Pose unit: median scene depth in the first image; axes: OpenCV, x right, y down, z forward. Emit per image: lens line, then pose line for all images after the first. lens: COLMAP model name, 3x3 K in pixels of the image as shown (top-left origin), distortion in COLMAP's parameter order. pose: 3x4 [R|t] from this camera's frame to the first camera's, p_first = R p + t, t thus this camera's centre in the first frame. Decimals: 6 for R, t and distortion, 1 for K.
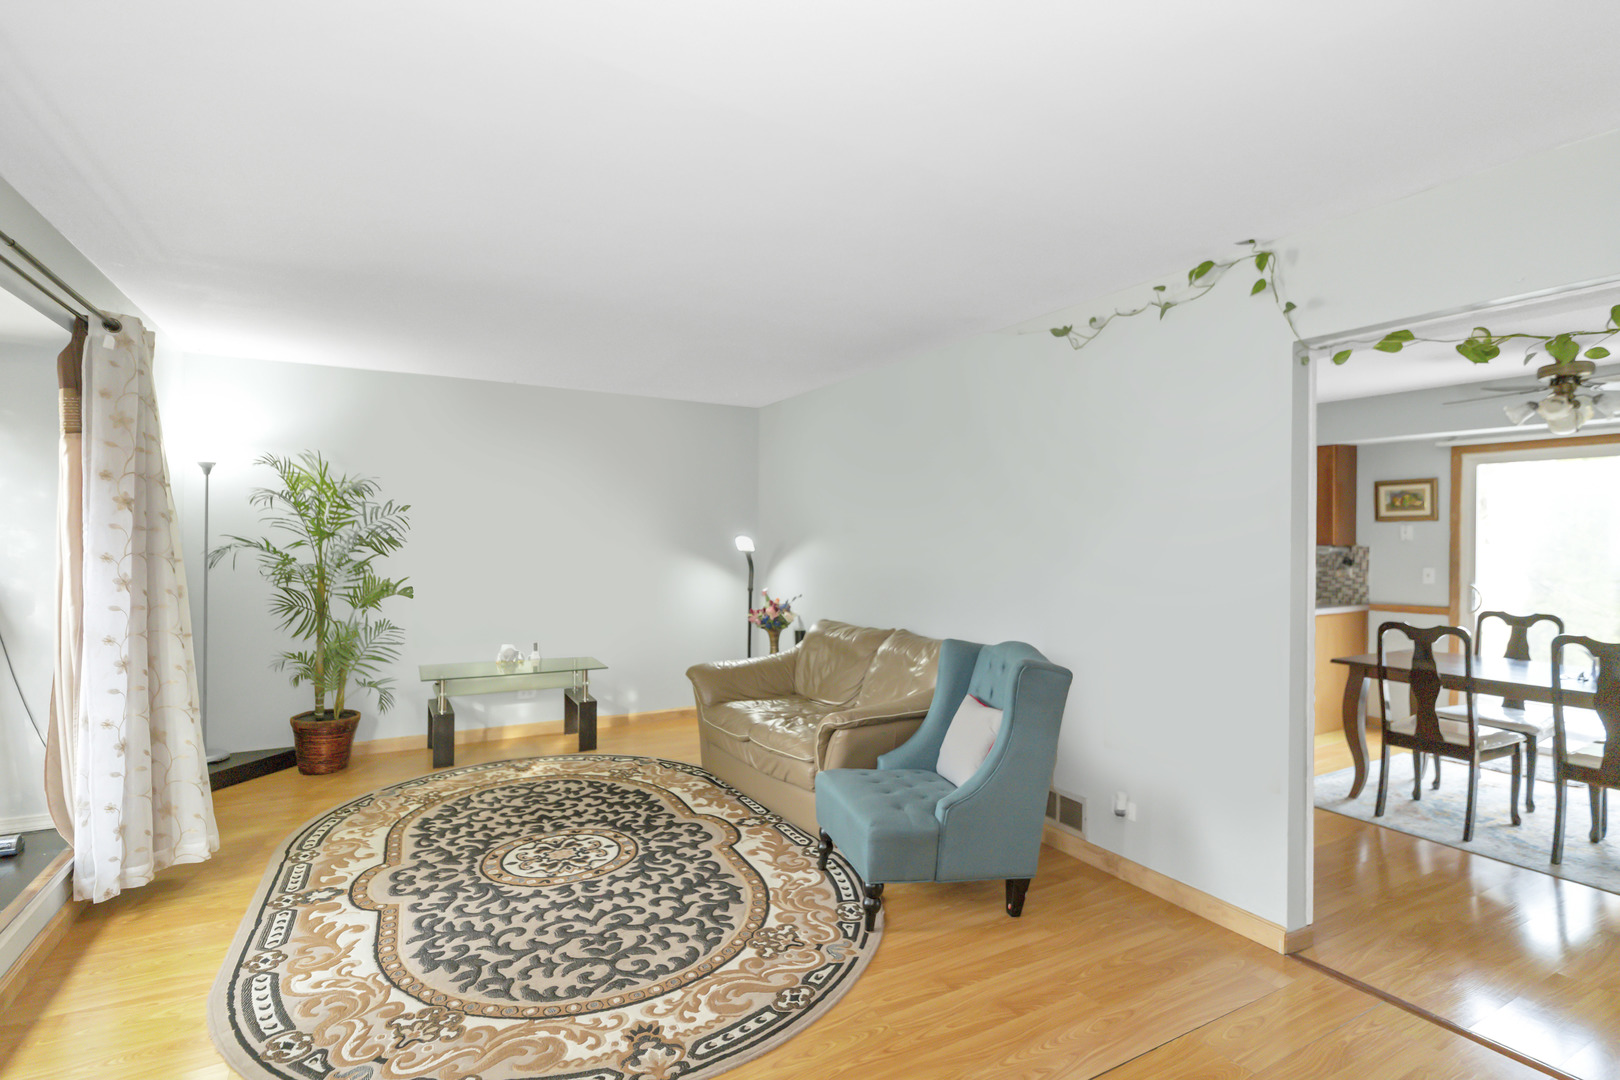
lens RADIAL K [[787.9, 0, 820.4], [0, 787.9, 535.7], [0, 0, 1]] dist [0.001259, -0.001375]
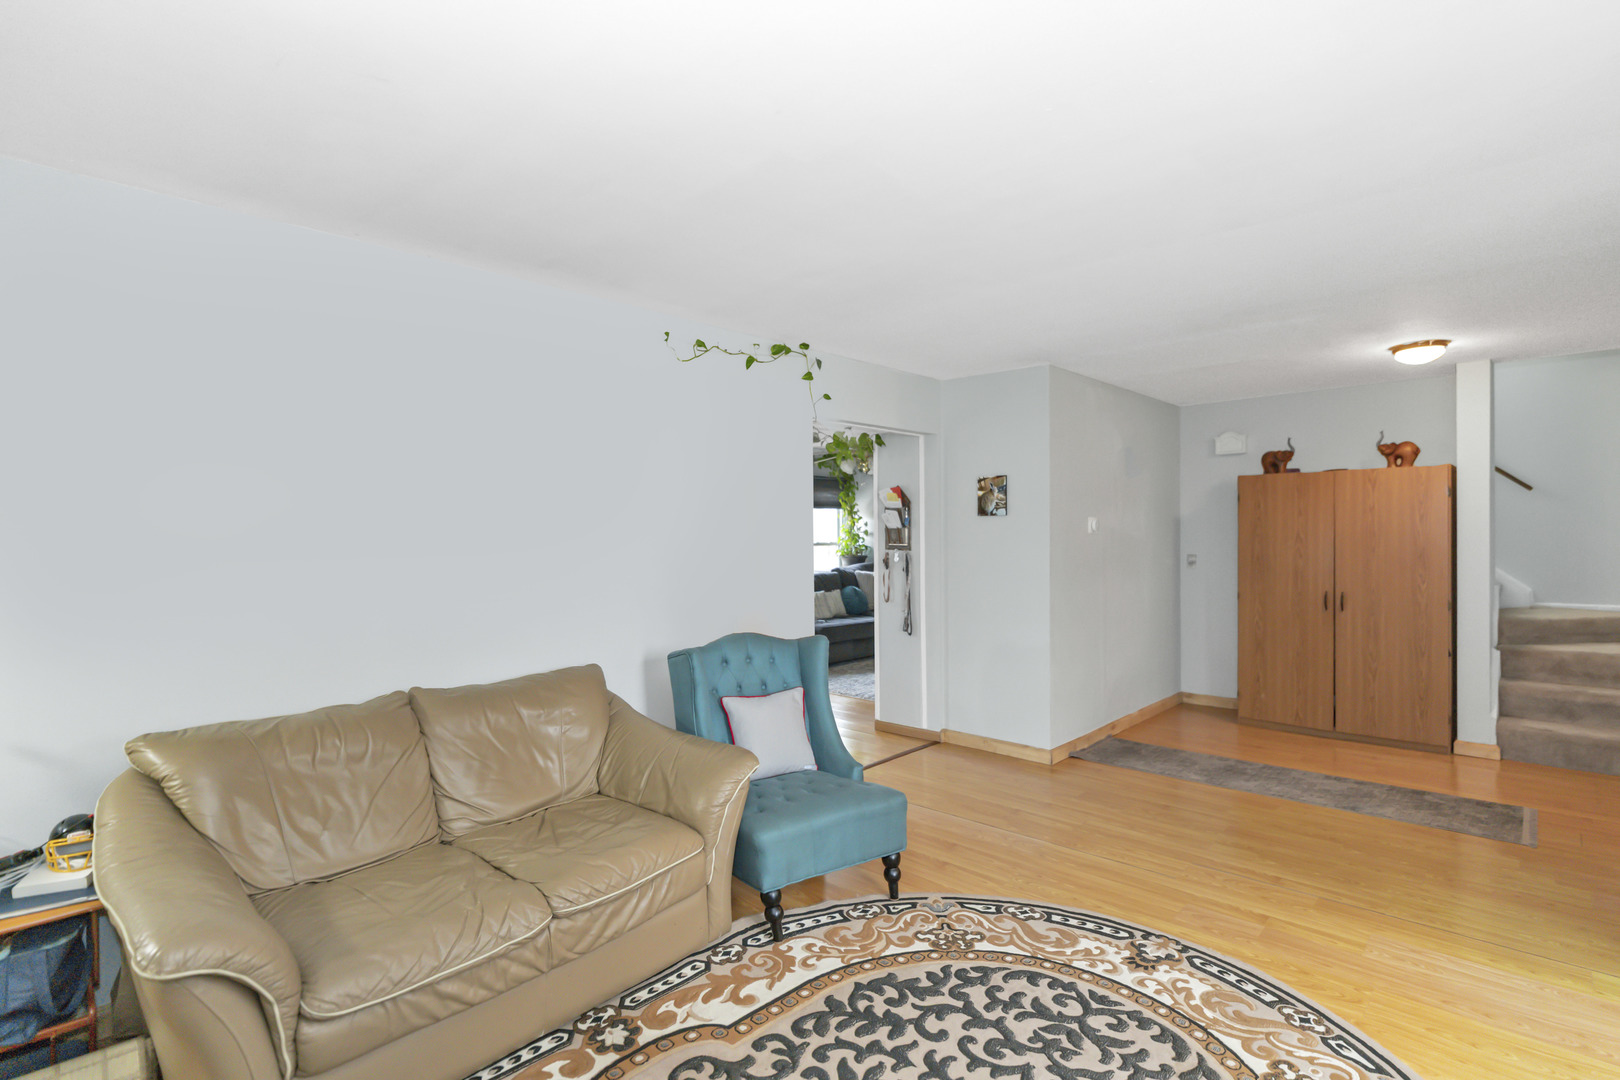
lens RADIAL K [[787.9, 0, 804.2], [0, 787.9, 540.9], [0, 0, 1]] dist [0.001259, -0.001375]
pose [[-0.289907, -0.014798, 0.956940, -0.856470], [0.002552, 0.999865, 0.016235, -0.012802], [-0.957051, 0.007148, -0.289830, 1.303396]]
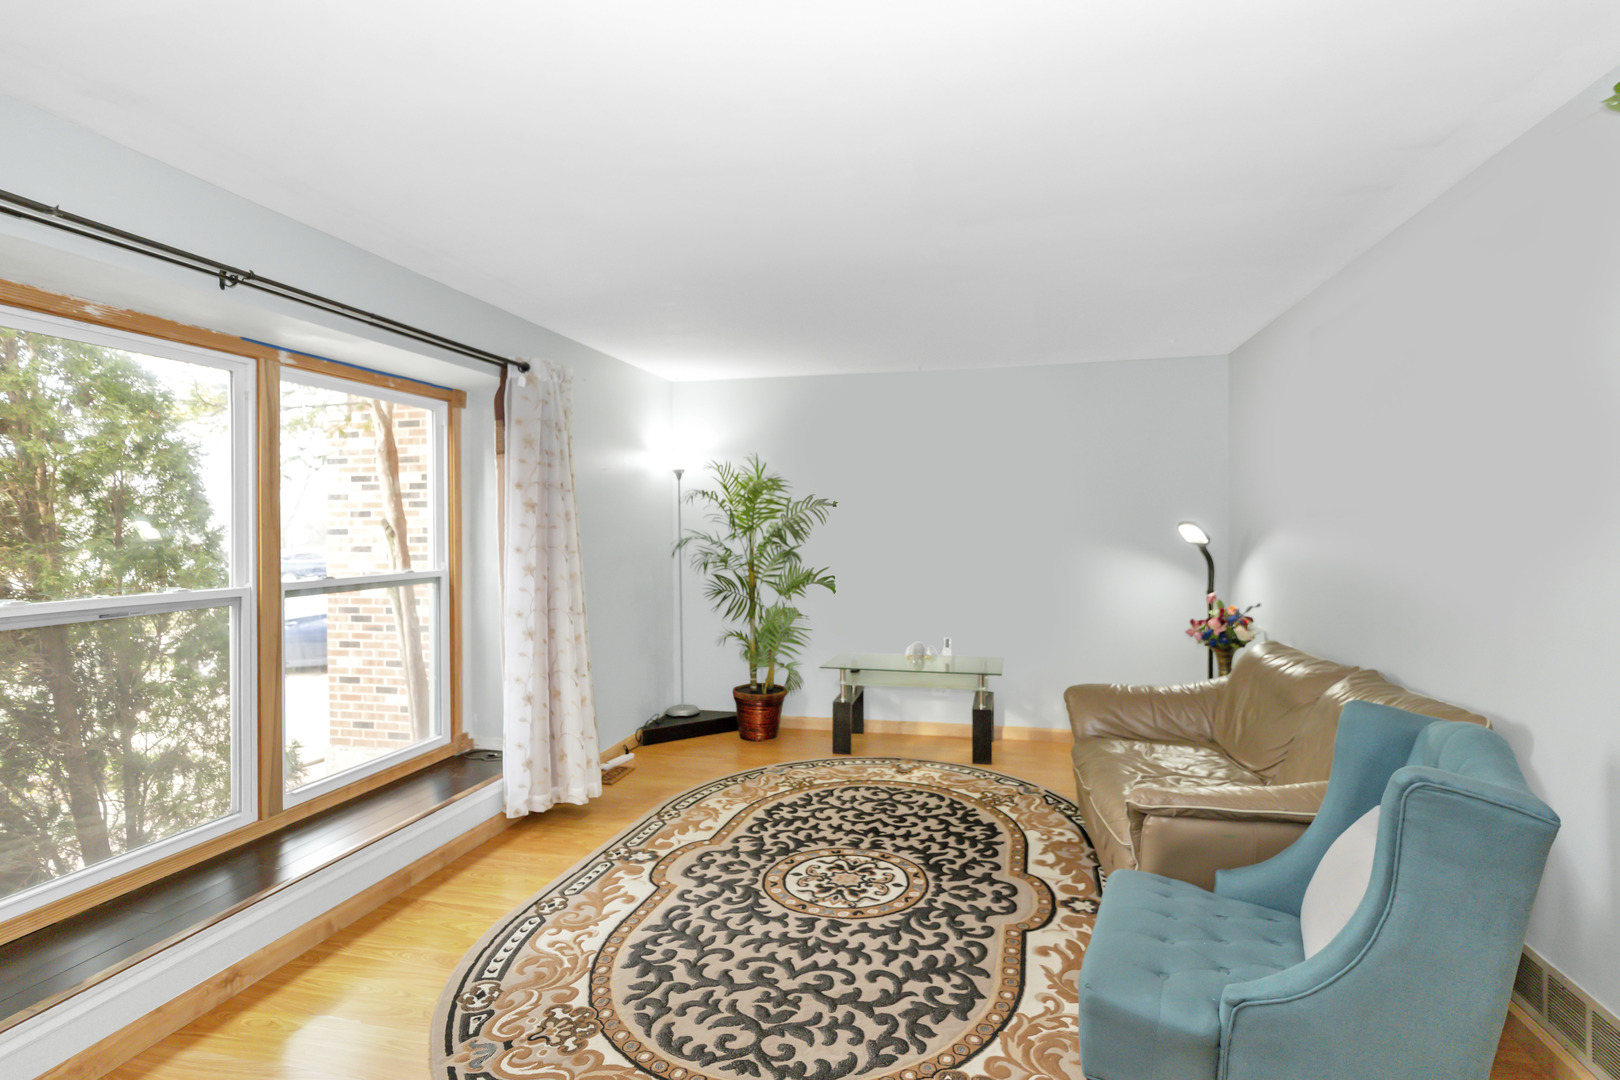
lens RADIAL K [[787.9, 0, 820.4], [0, 787.9, 534.2], [0, 0, 1]] dist [0.001259, -0.001375]
pose [[0.741248, -0.005262, -0.671210, 0.295016], [0.014789, 0.999855, 0.008493, -0.001131], [0.671068, -0.016221, 0.741218, 0.355552]]
